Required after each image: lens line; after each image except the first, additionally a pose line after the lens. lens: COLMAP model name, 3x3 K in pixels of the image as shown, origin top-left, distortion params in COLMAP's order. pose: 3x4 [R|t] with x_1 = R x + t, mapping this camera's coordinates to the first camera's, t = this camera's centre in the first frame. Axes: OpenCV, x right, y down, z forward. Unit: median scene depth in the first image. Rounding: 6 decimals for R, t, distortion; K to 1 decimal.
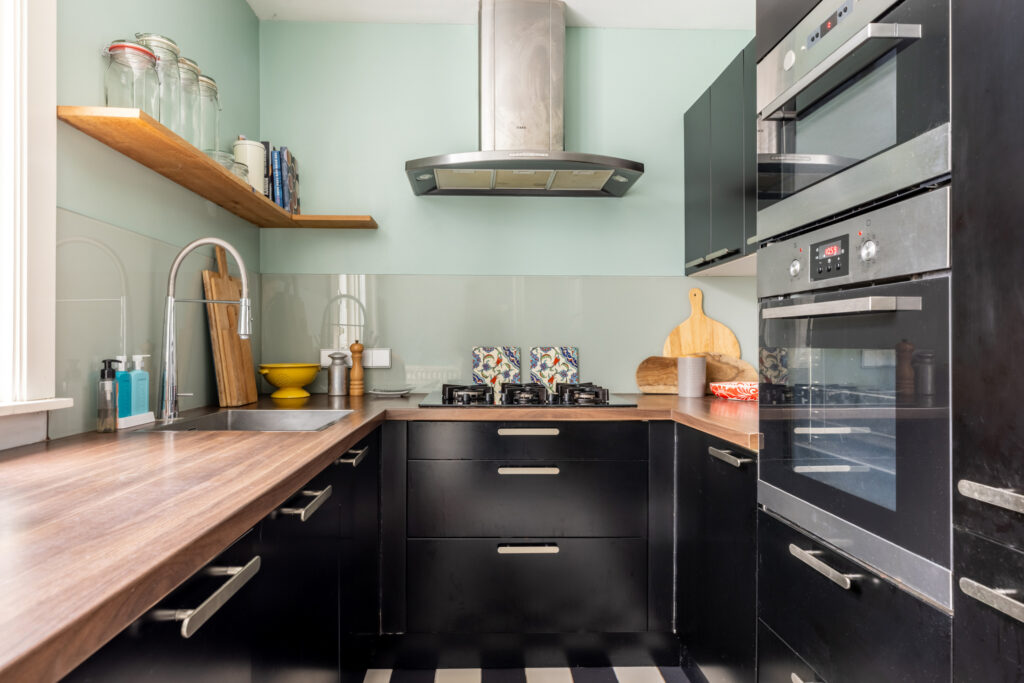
lens RADIAL K [[648.2, 0, 509.5], [0, 648.2, 343.7], [0, 0, 1]] dist [0.001330, 0.002078]
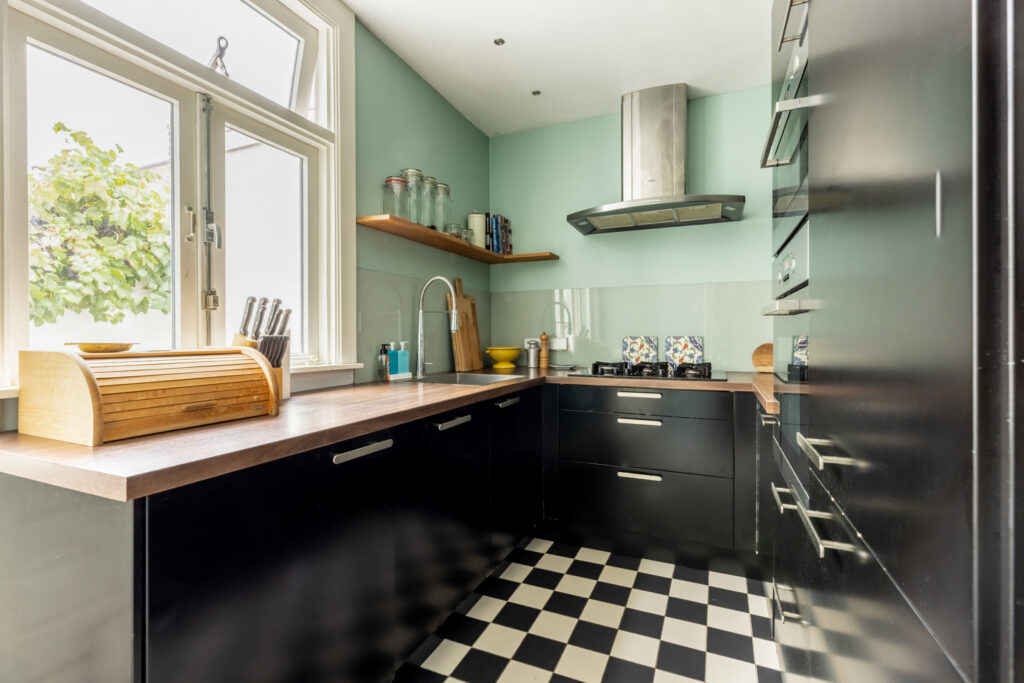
lens RADIAL K [[469.6, 0, 511.2], [0, 469.6, 338.5], [0, 0, 1]] dist [-0.000351, -0.000031]
pose [[0.903013, -0.001202, -0.429612, 0.183146], [0.005728, 0.999941, 0.009241, -0.001643], [0.429576, -0.010806, 0.902966, -0.056928]]
